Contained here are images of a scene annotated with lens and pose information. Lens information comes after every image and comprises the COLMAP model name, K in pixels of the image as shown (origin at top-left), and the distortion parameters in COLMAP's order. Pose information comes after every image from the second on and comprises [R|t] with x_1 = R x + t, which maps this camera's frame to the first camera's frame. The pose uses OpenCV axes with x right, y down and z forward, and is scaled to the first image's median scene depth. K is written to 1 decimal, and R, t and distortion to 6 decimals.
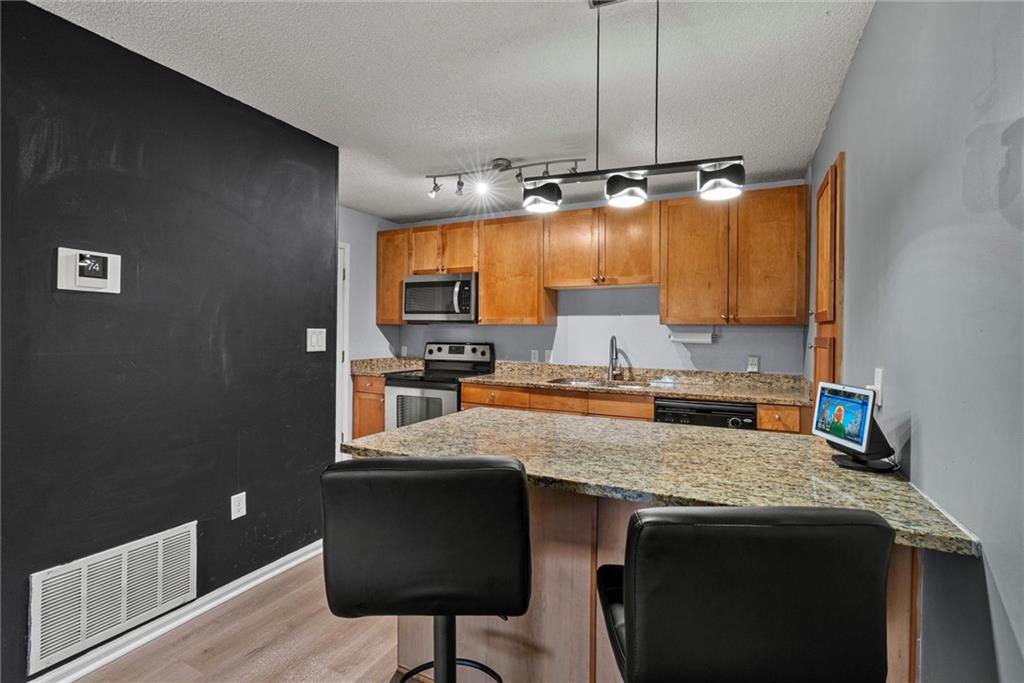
lens RADIAL K [[469.8, 0, 521.1], [0, 469.8, 334.6], [0, 0, 1]] dist [-0.005573, 0.002233]
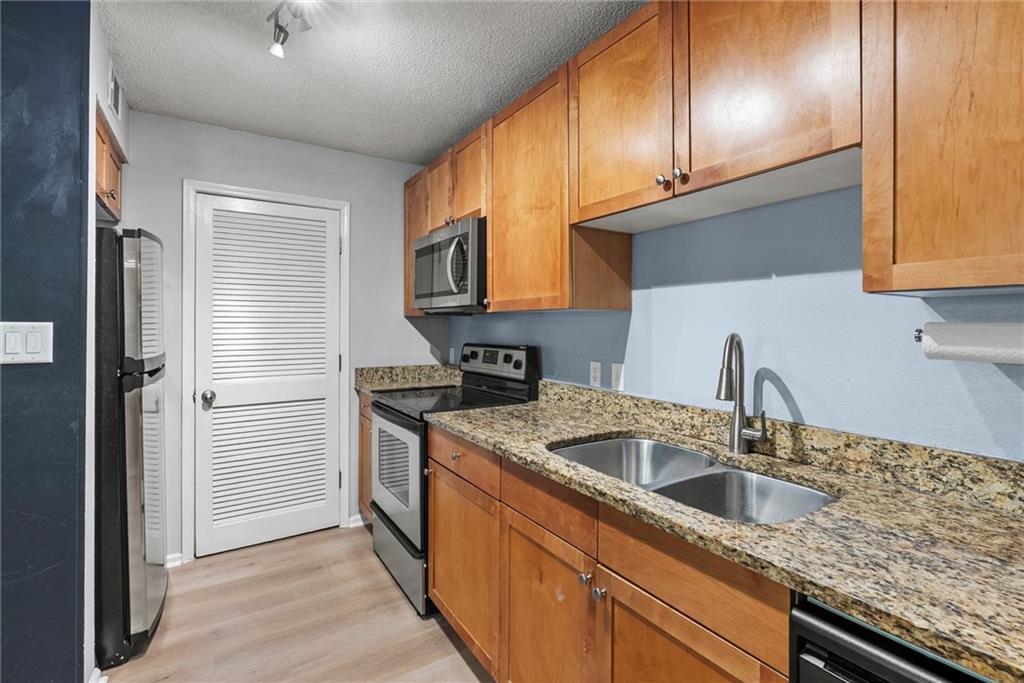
lens RADIAL K [[469.8, 0, 517.0], [0, 469.8, 326.8], [0, 0, 1]] dist [-0.005573, 0.002233]
pose [[0.851035, -0.008157, -0.525046, 0.252476], [0.003967, 0.999951, -0.009104, 0.000054], [0.525095, 0.005665, 0.851025, 0.624368]]
